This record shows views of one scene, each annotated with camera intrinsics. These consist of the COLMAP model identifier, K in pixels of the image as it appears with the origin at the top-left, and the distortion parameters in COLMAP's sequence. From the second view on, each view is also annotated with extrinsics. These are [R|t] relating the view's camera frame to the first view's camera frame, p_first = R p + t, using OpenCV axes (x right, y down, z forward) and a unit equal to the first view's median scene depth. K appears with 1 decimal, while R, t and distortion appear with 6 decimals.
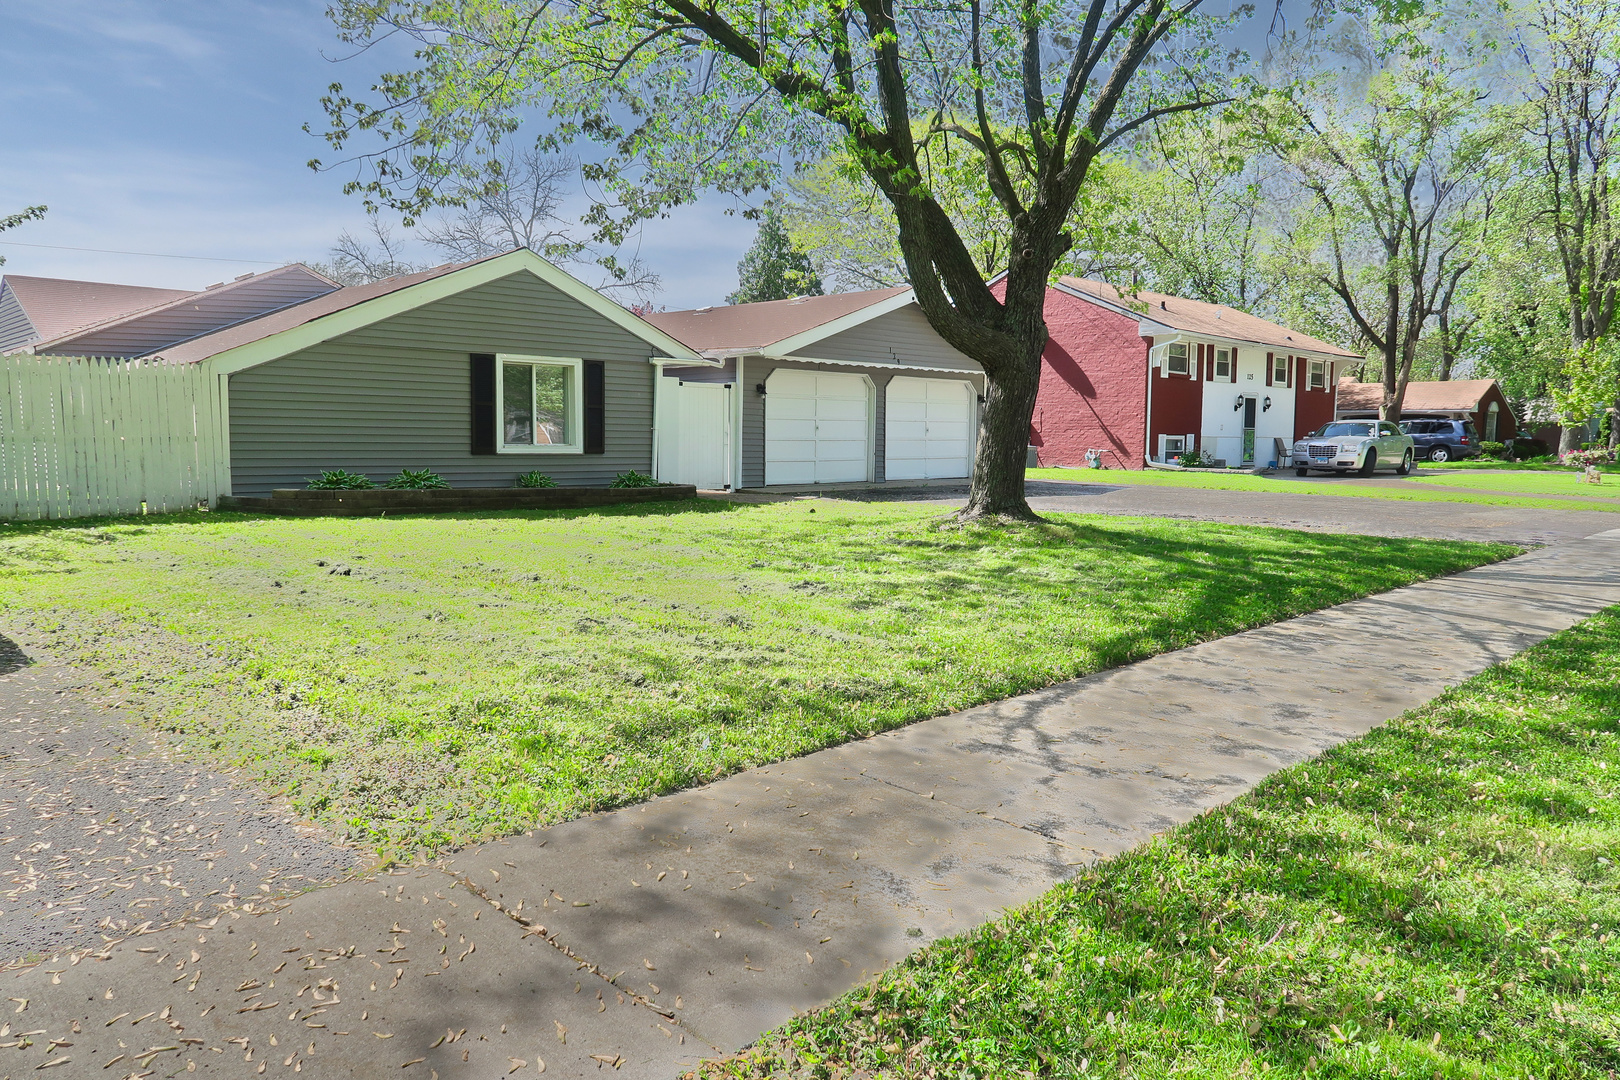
lens RADIAL K [[1126.6, 0, 809.5], [0, 1126.6, 542.9], [0, 0, 1]] dist [-0.016492, 0.005492]
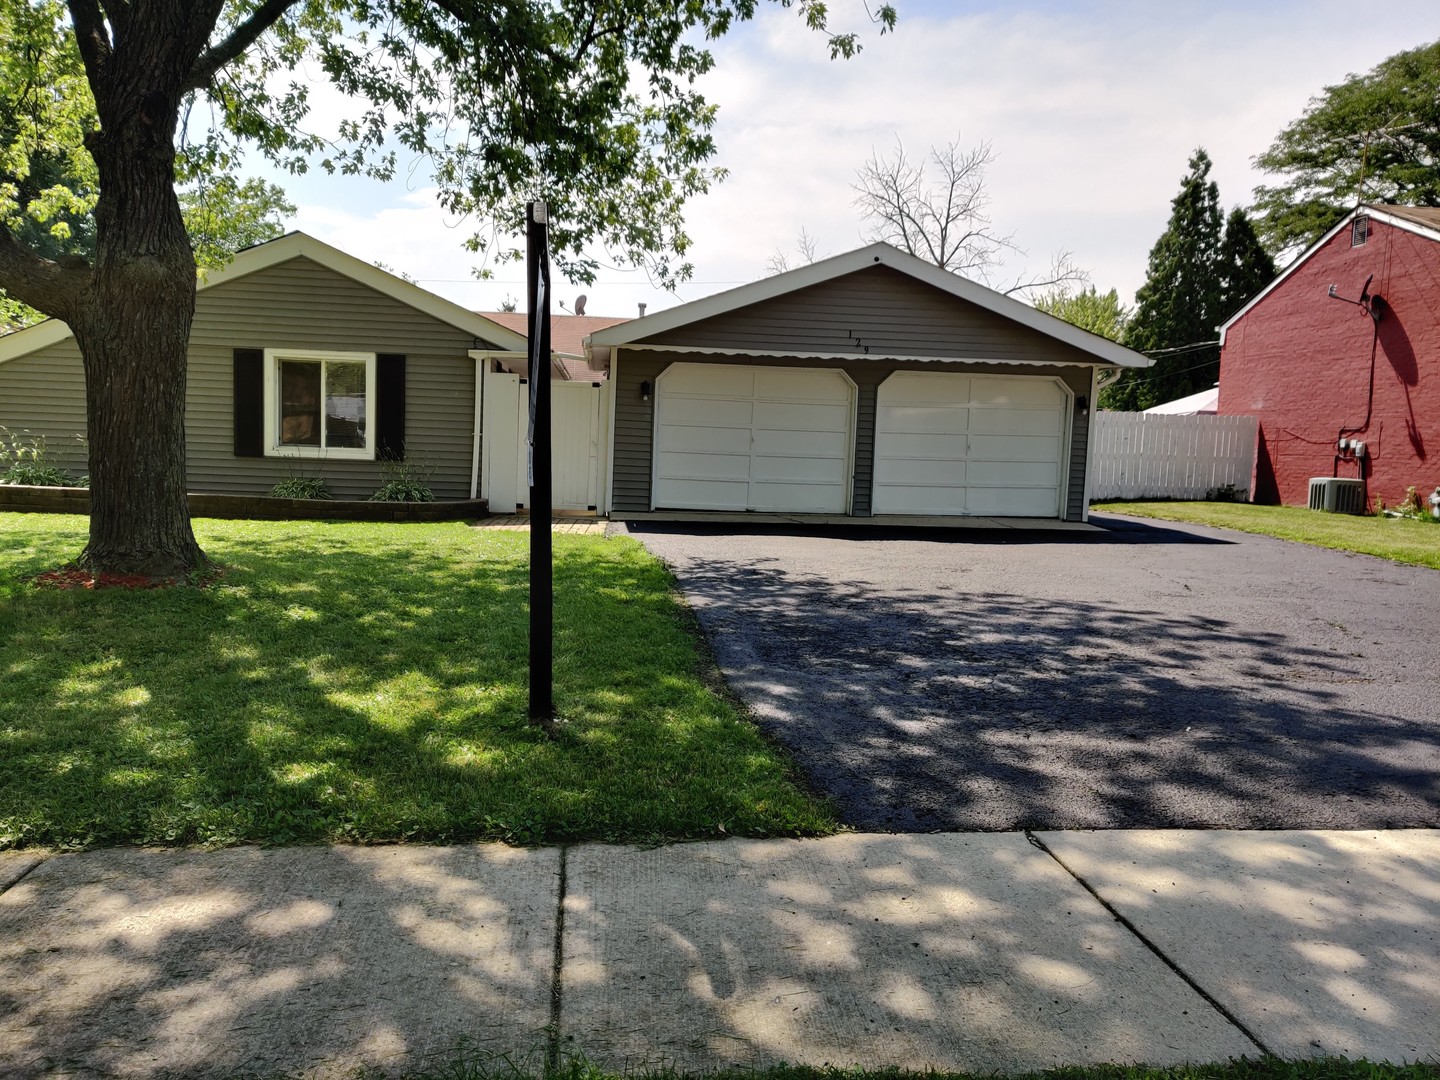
lens RADIAL K [[1129.4, 0, 718.0], [0, 1129.4, 545.1], [0, 0, 1]] dist [0.033115, -0.011843]
pose [[0.784130, 0.071203, -0.616499, 0.543218], [-0.083690, 0.996454, 0.008640, -0.041001], [0.614928, 0.044820, 0.787308, 0.445897]]
